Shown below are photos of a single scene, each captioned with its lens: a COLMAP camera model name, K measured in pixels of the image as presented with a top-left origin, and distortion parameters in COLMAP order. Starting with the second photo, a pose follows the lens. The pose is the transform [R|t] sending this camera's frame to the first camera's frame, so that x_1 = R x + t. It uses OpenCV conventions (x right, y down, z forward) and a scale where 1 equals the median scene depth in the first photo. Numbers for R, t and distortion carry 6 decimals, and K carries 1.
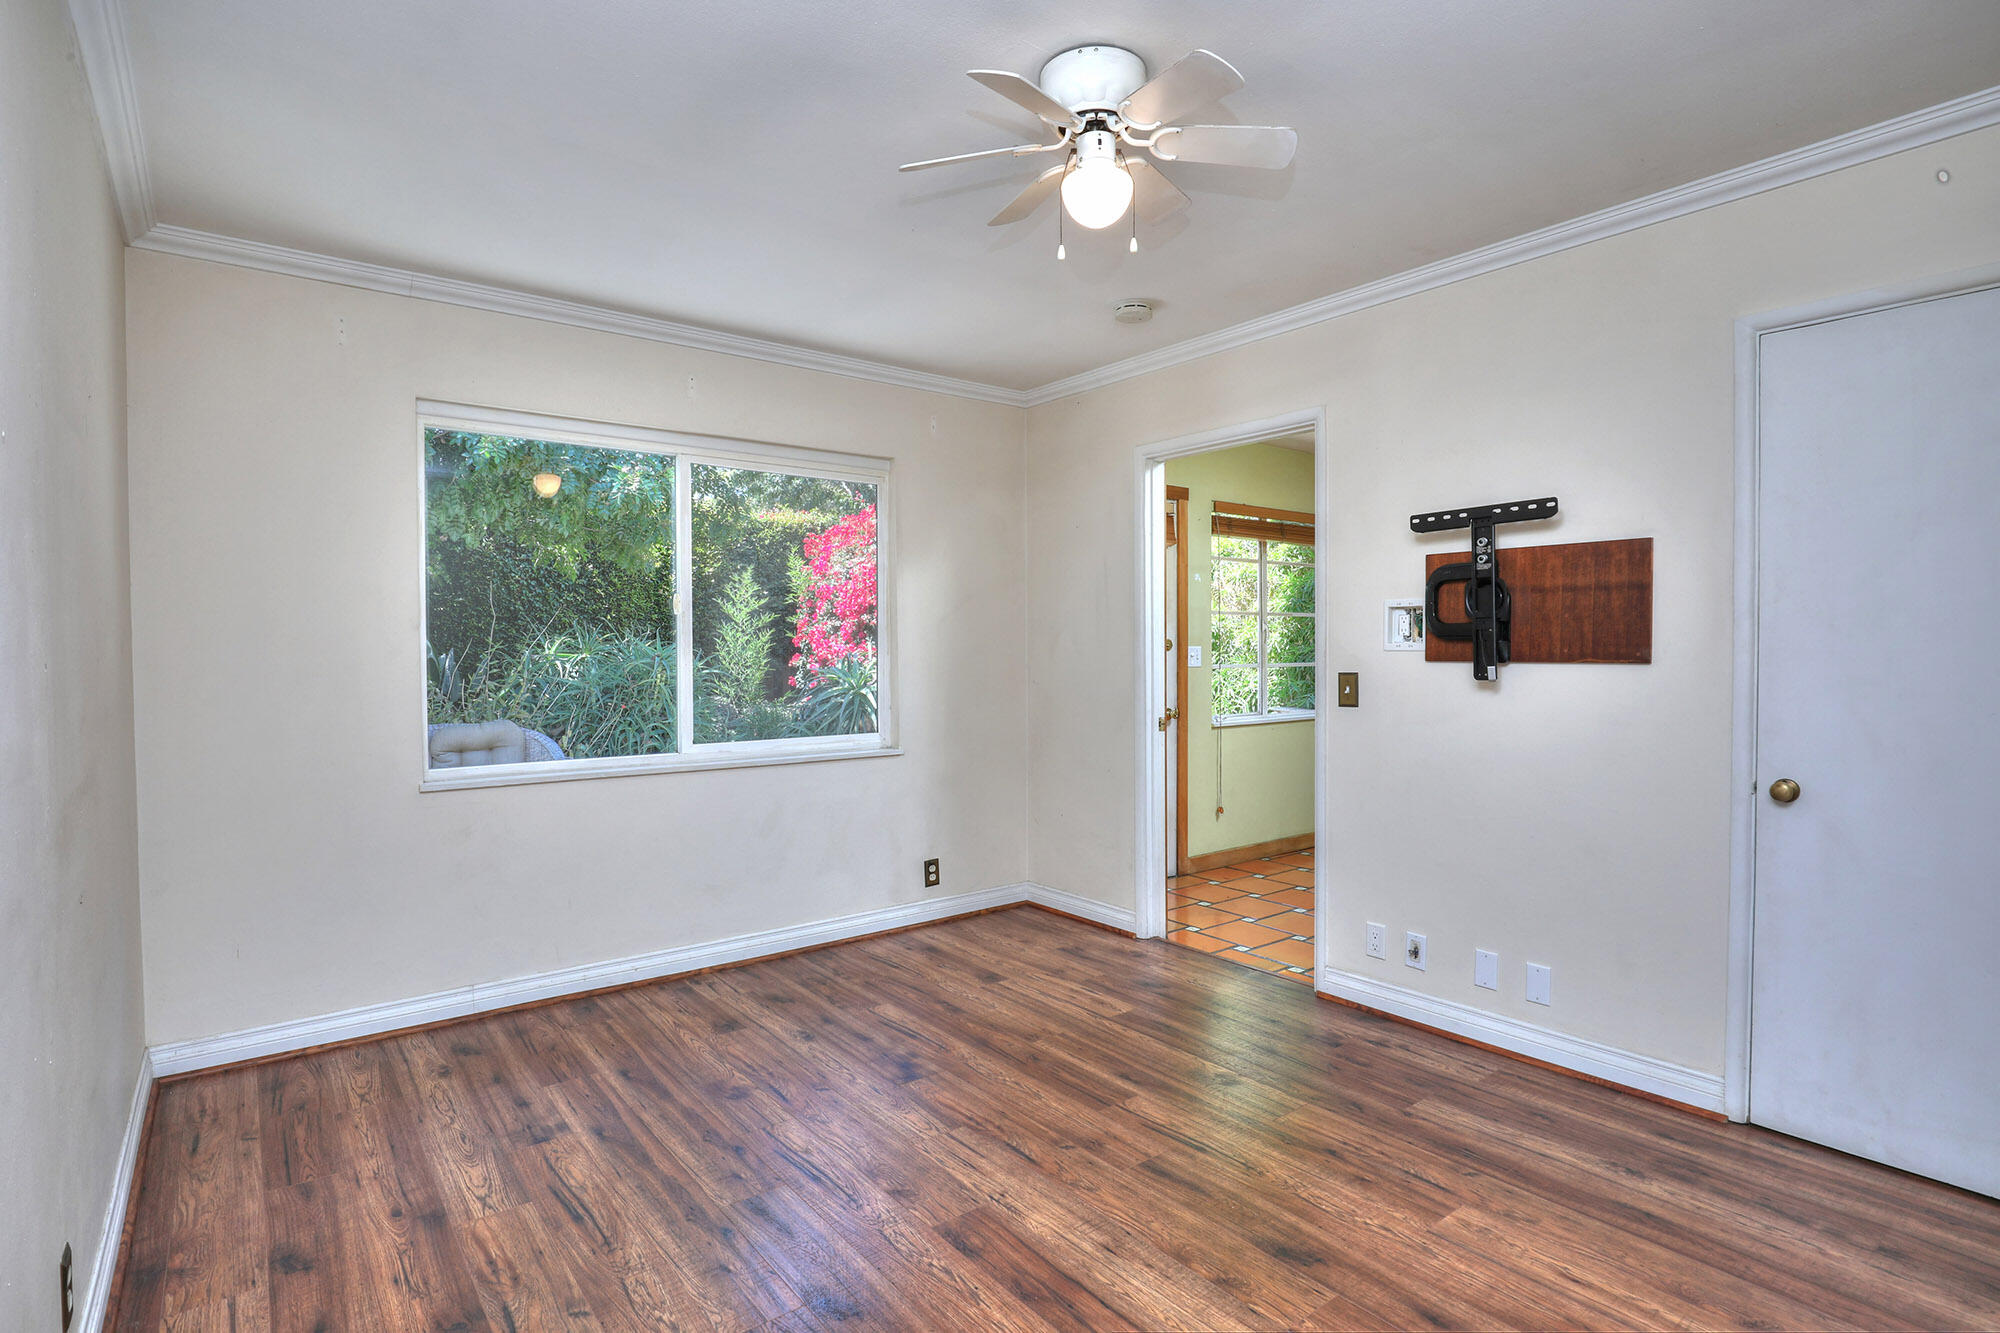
lens RADIAL K [[1018.6, 0, 1029.4], [0, 1018.6, 651.7], [0, 0, 1]] dist [-0.012397, -0.000431]
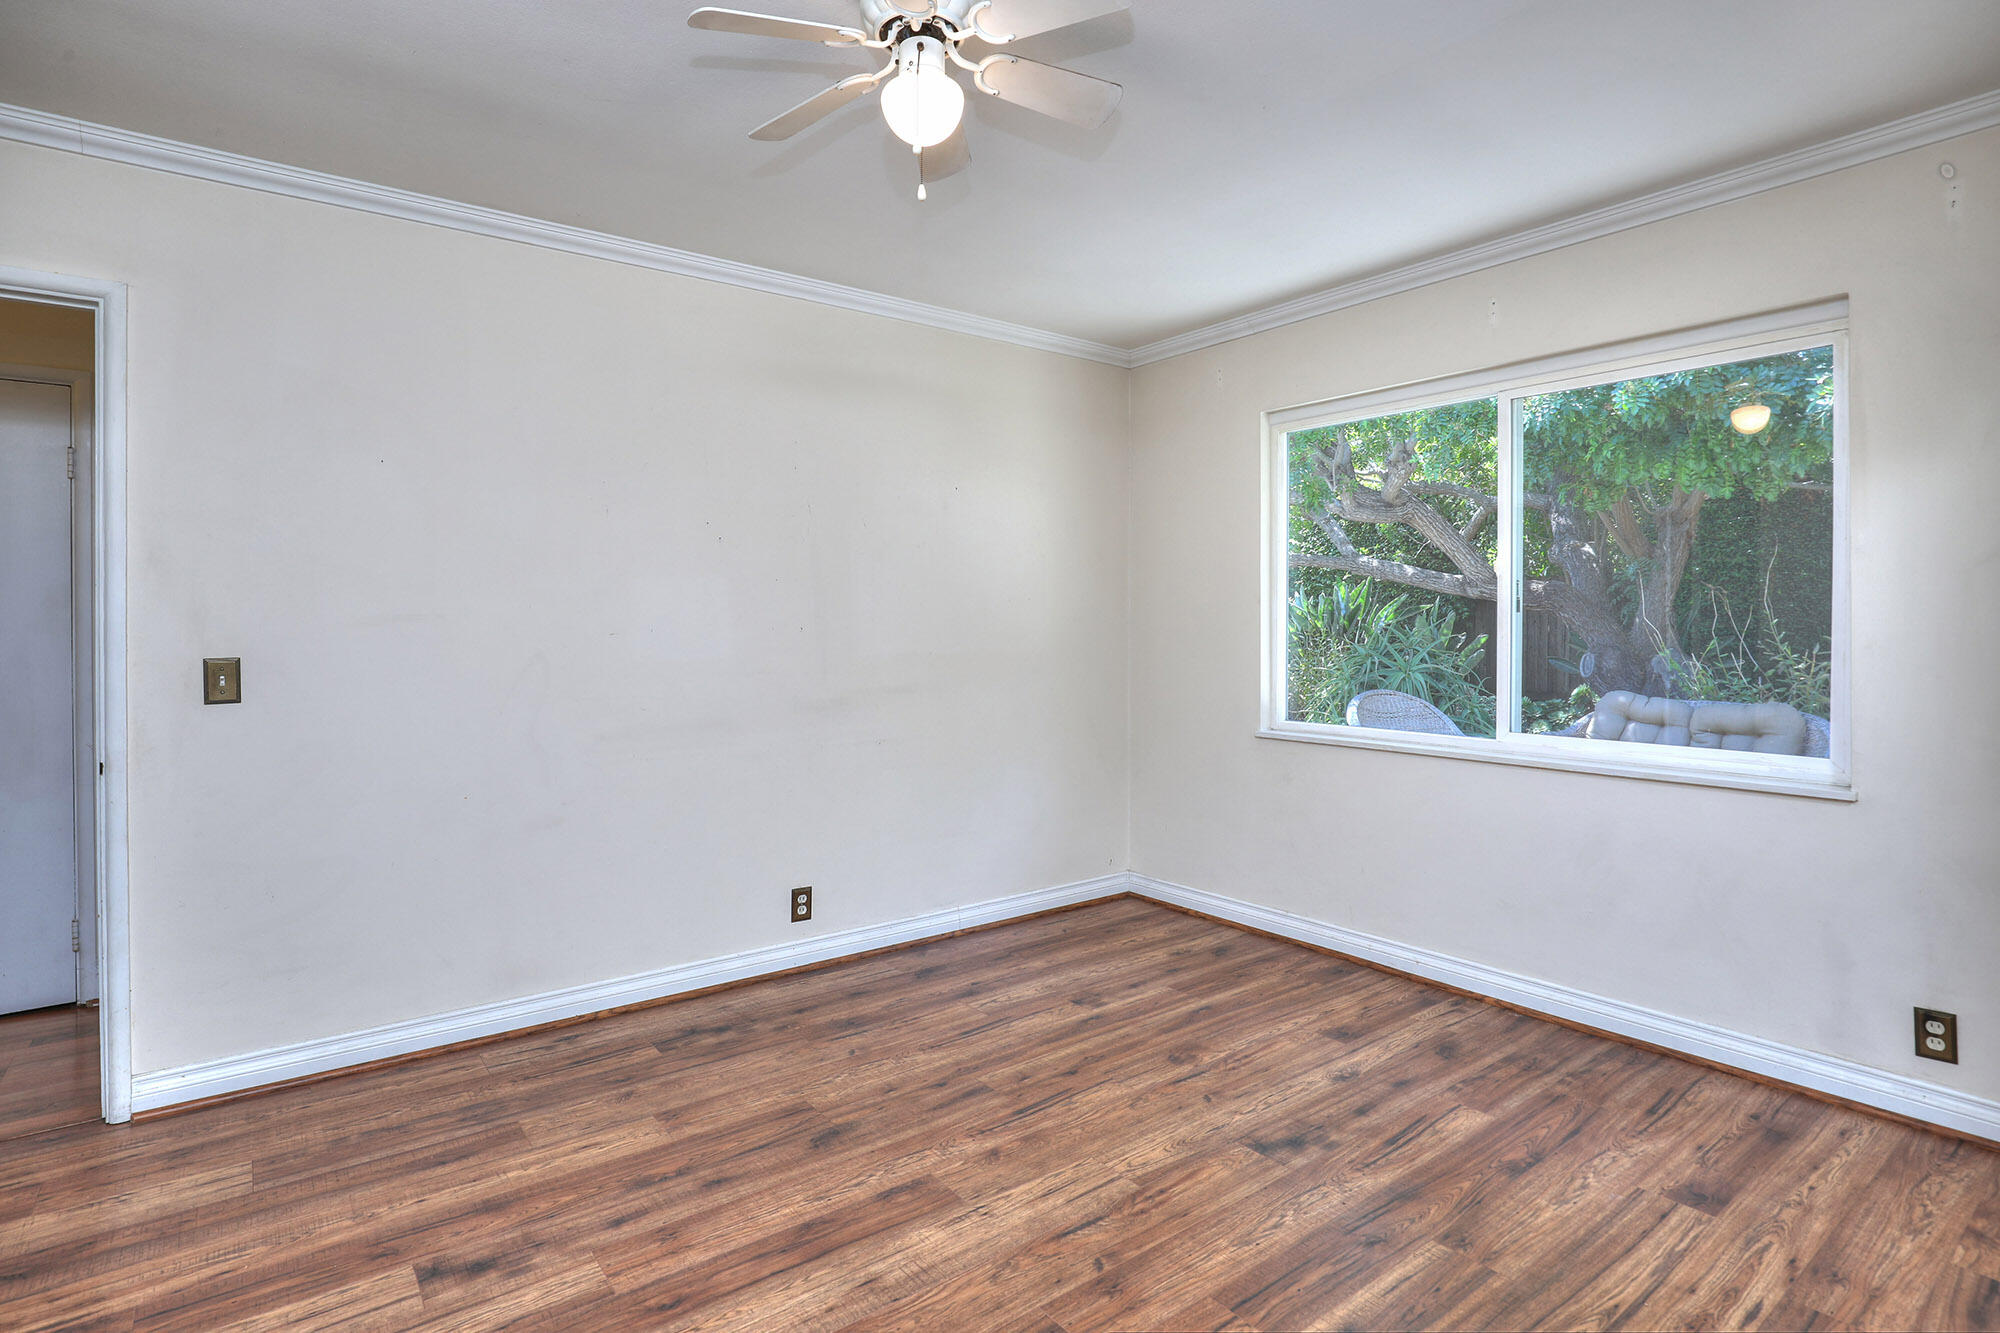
lens RADIAL K [[1018.6, 0, 1029.4], [0, 1018.6, 651.7], [0, 0, 1]] dist [-0.012397, -0.000431]
pose [[-0.030867, 0.031082, -0.999040, 0.647258], [0.003937, 0.999512, 0.030975, -0.006583], [0.999516, -0.002977, -0.030975, 0.781980]]
